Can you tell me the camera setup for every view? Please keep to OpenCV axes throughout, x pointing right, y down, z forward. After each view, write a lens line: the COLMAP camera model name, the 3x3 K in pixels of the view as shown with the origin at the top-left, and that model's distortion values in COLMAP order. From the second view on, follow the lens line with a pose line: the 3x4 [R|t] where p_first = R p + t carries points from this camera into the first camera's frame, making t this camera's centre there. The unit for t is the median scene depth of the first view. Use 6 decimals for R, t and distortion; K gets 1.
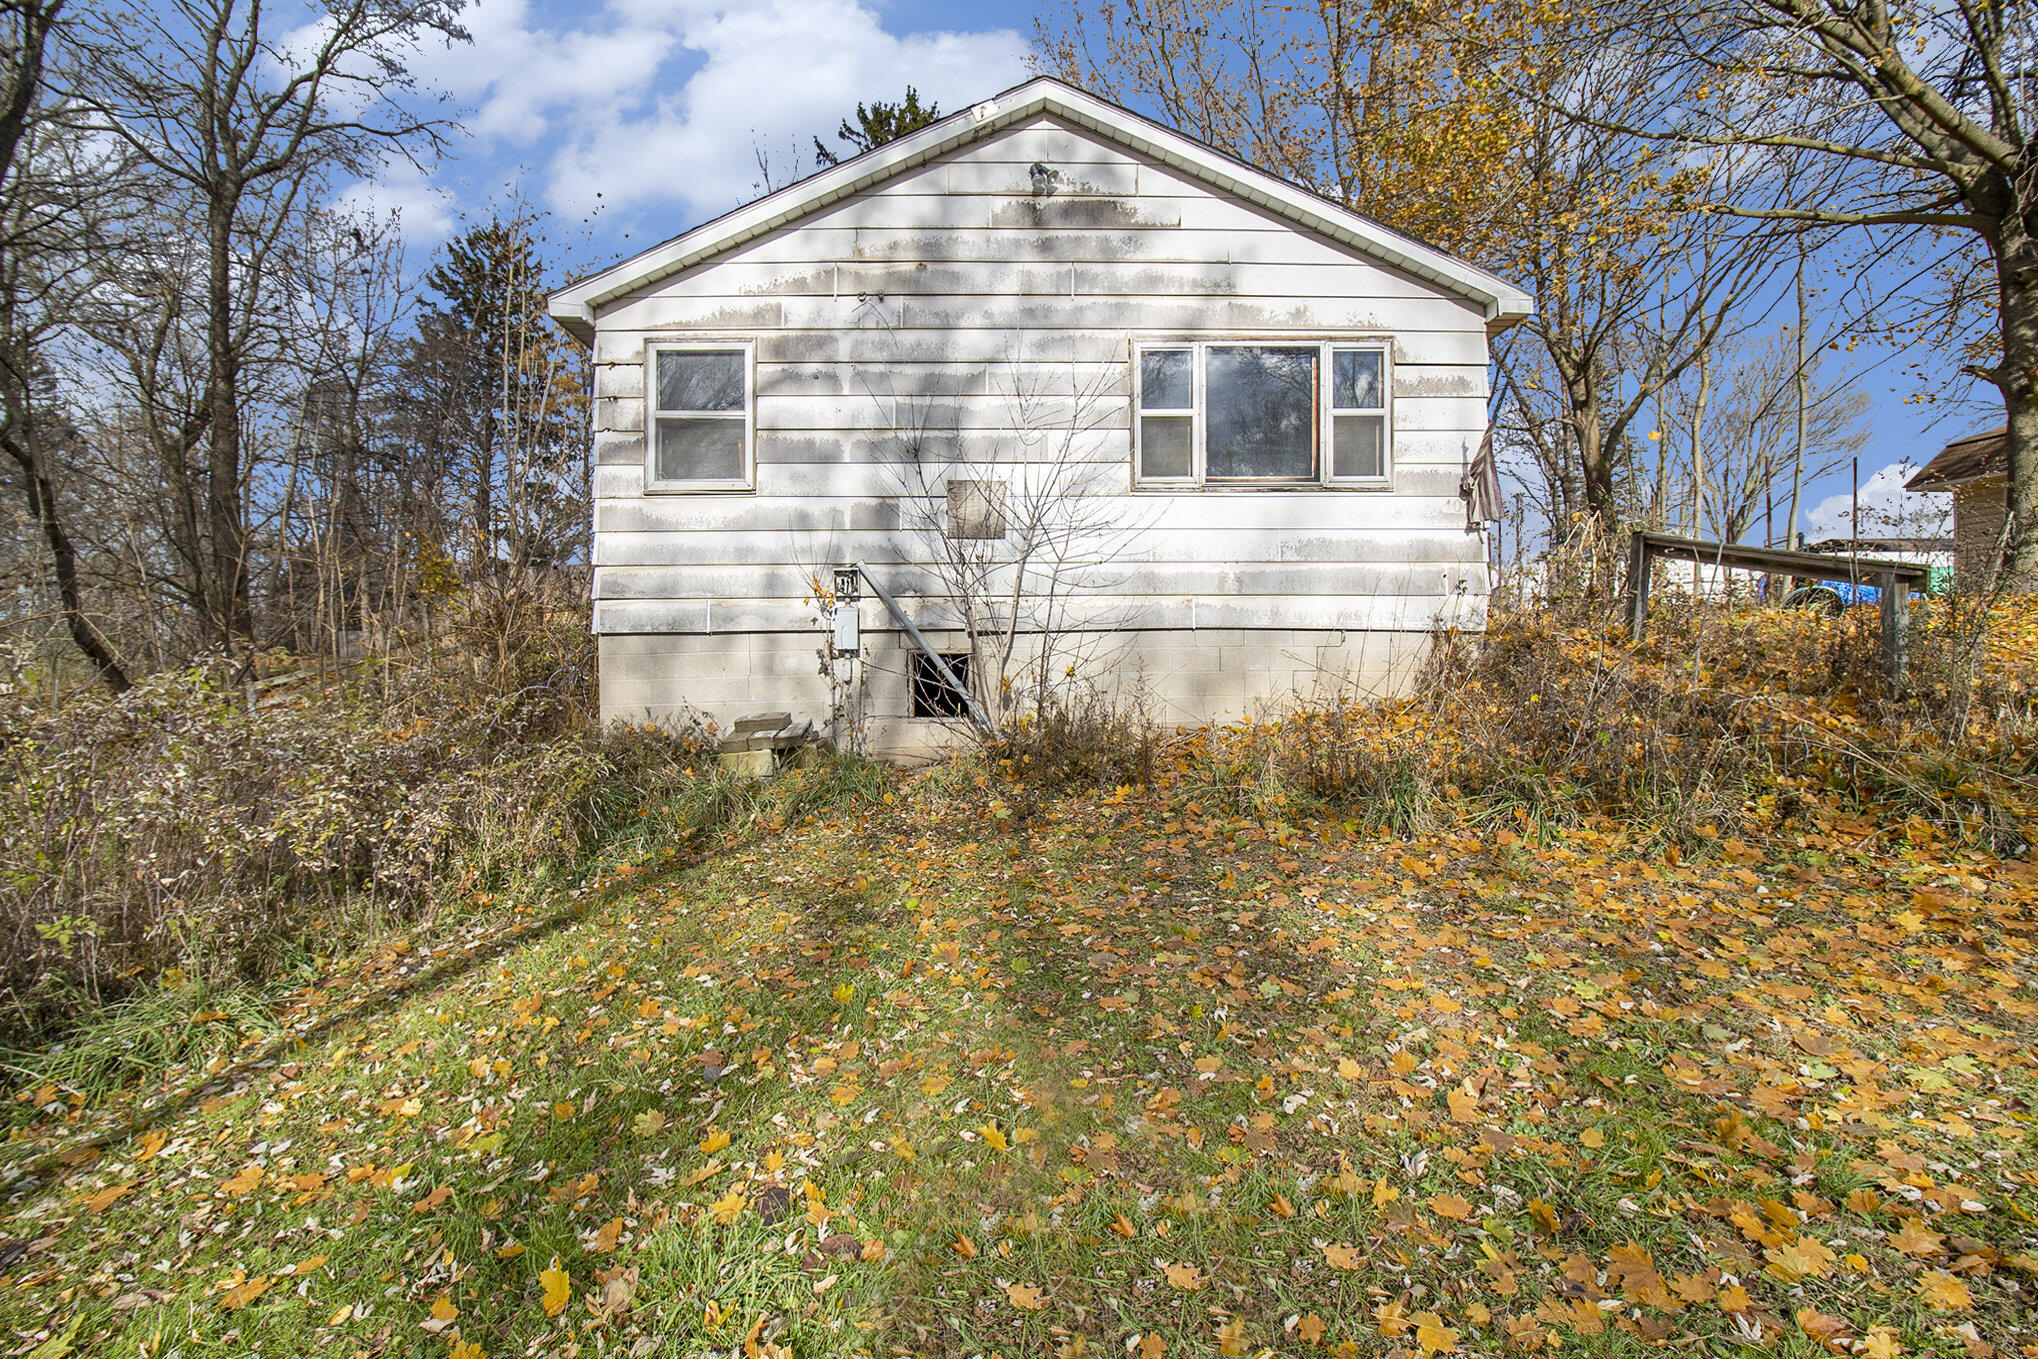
lens RADIAL K [[961.9, 0, 1018.4], [0, 961.9, 658.0], [0, 0, 1]] dist [-0.019920, -0.002732]
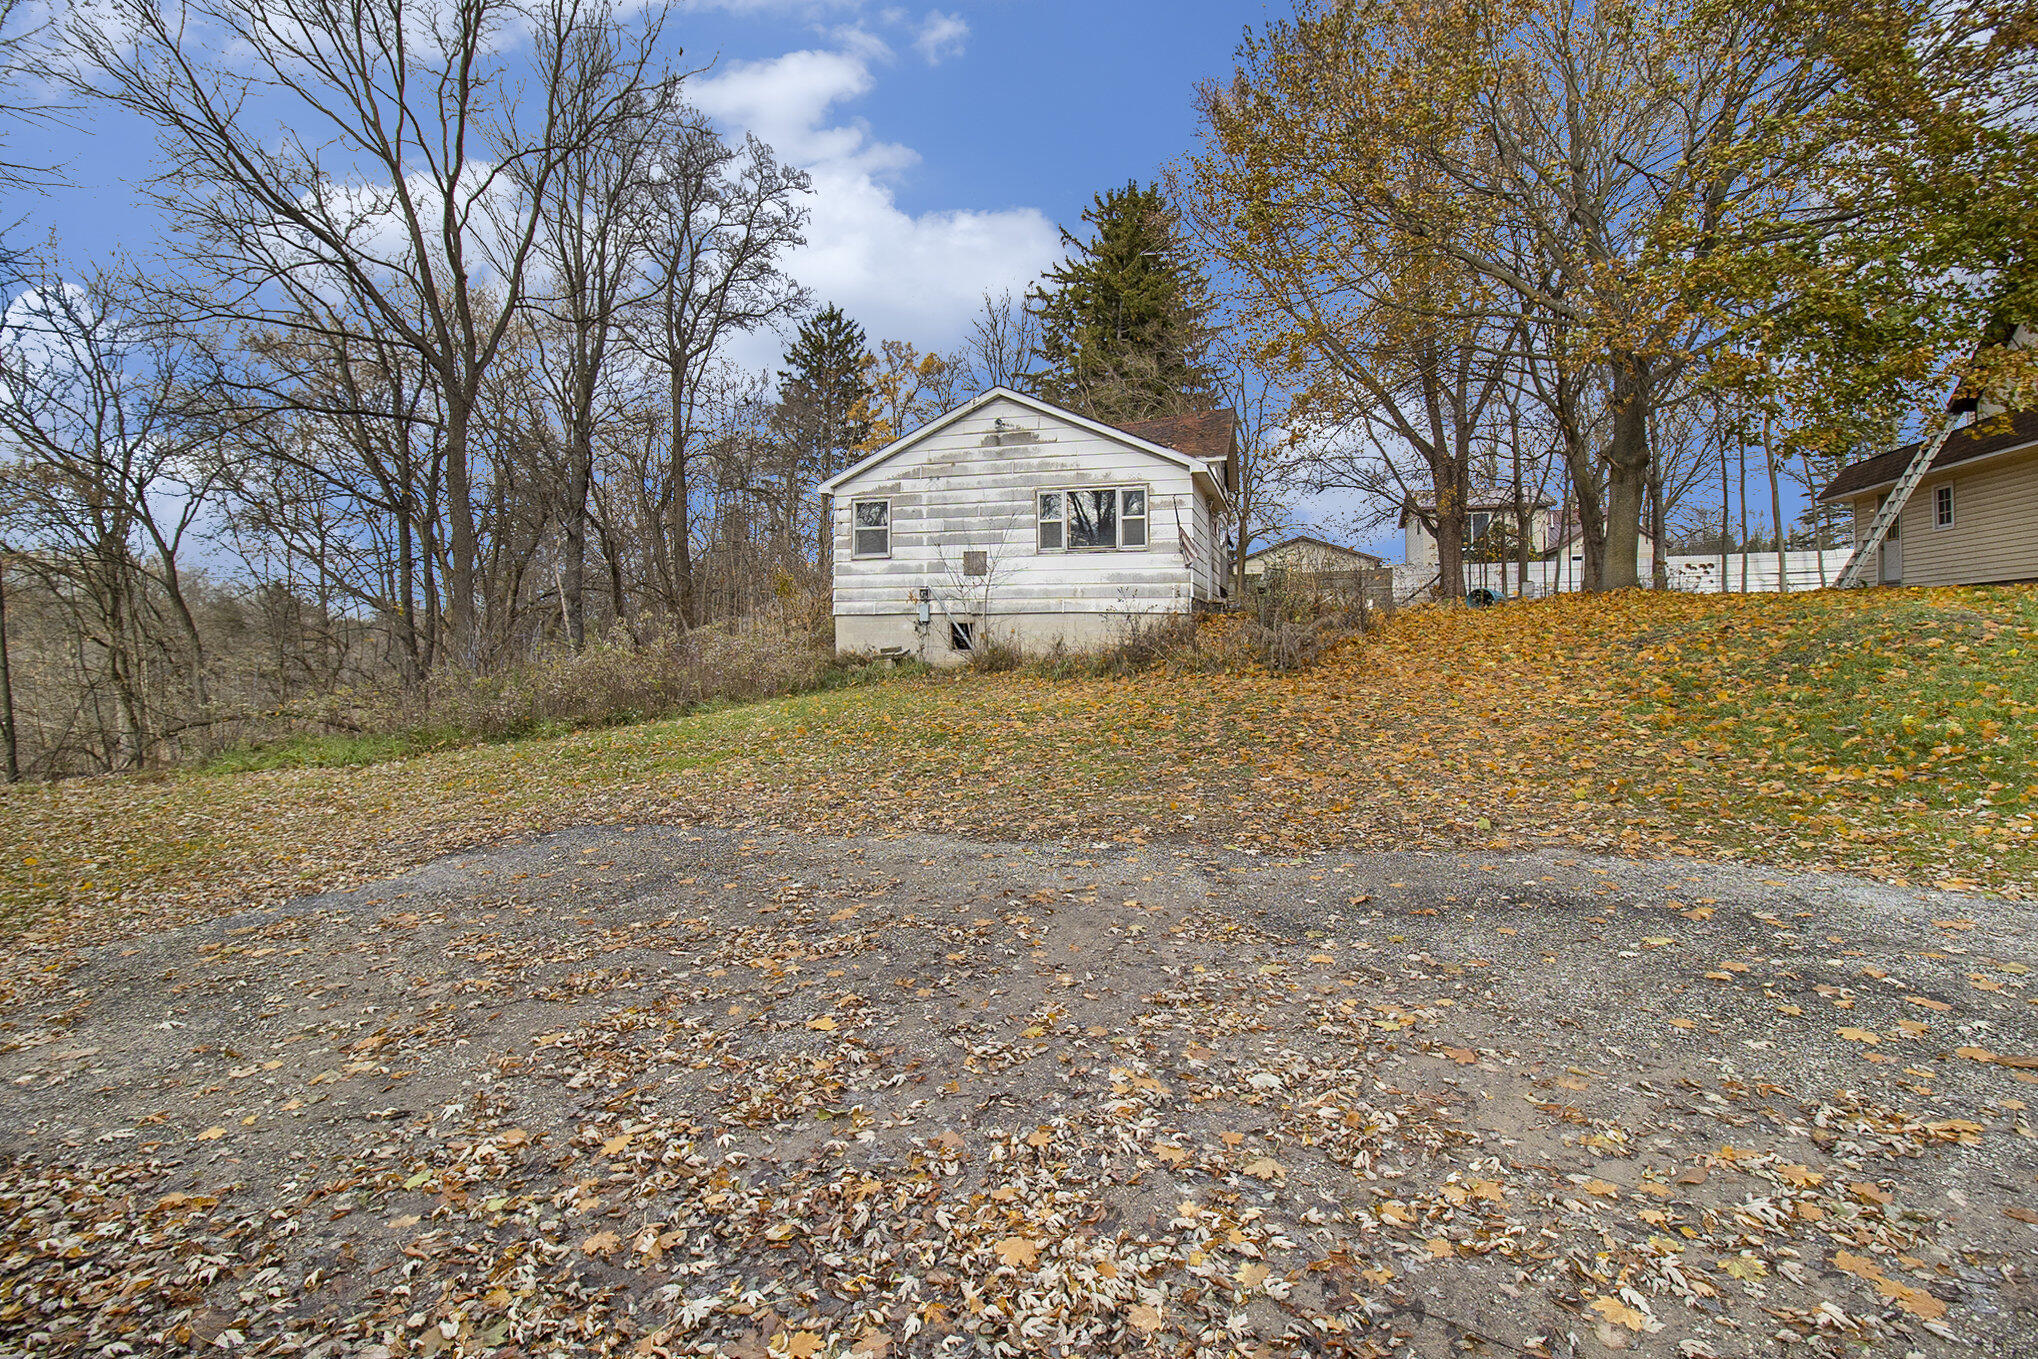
lens RADIAL K [[961.9, 0, 1012.7], [0, 961.9, 663.1], [0, 0, 1]] dist [-0.019920, -0.002732]
pose [[0.947717, 0.014465, -0.318784, 0.821441], [-0.010118, 0.999832, 0.015288, 0.057685], [0.318951, -0.011263, 0.947704, -1.266104]]
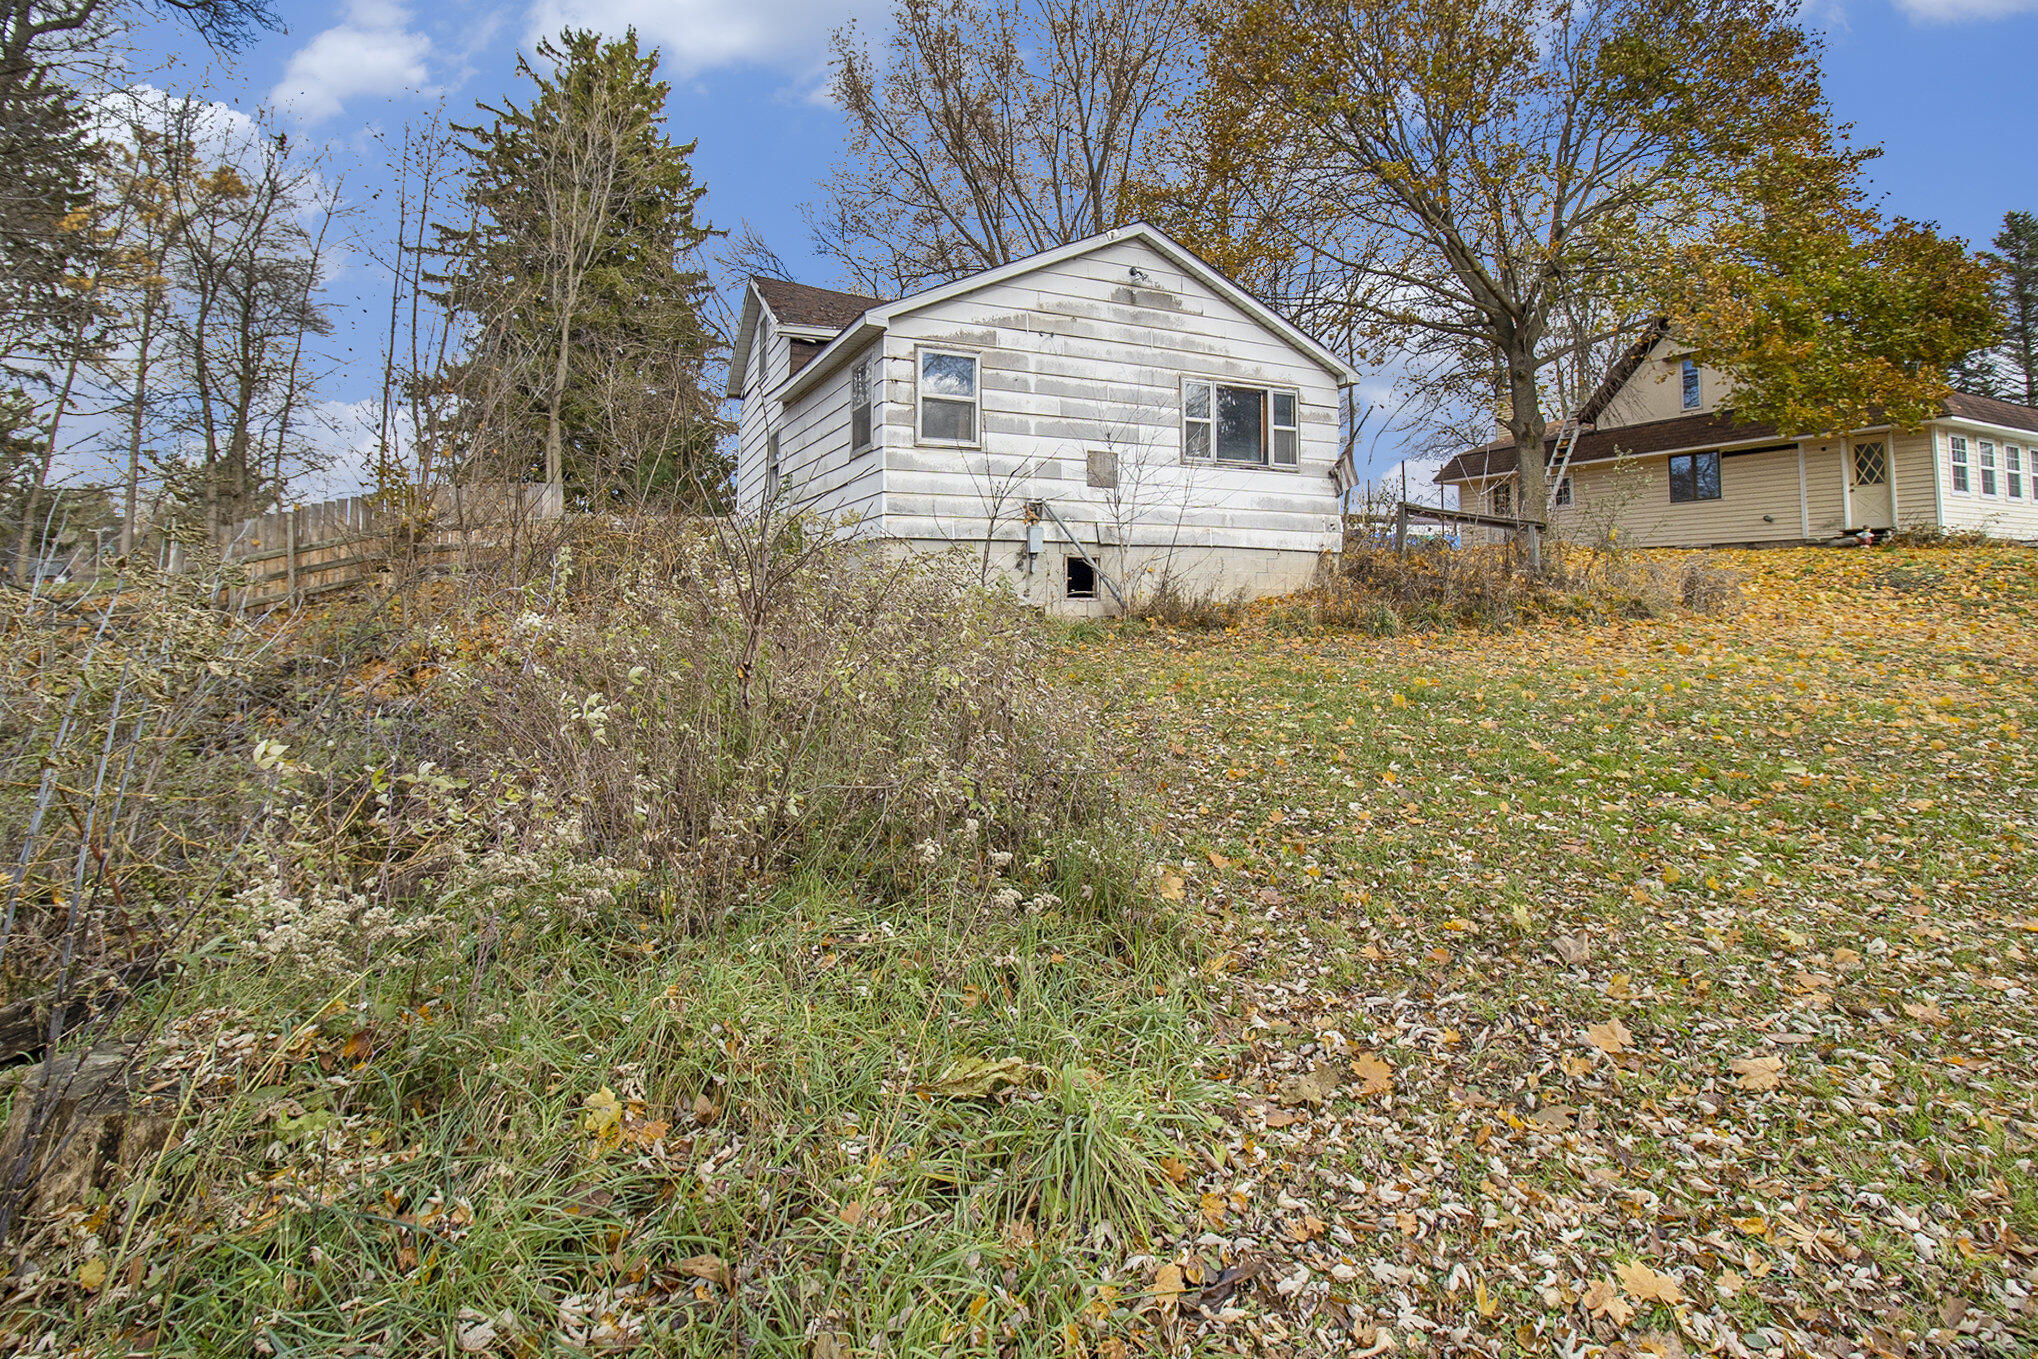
lens RADIAL K [[961.9, 0, 1013.2], [0, 961.9, 589.0], [0, 0, 1]] dist [-0.019920, -0.002732]
pose [[0.911948, 0.009006, 0.410207, -0.856458], [-0.003051, 0.999880, -0.015170, 0.075403], [-0.410295, 0.012583, 0.911866, -0.441289]]
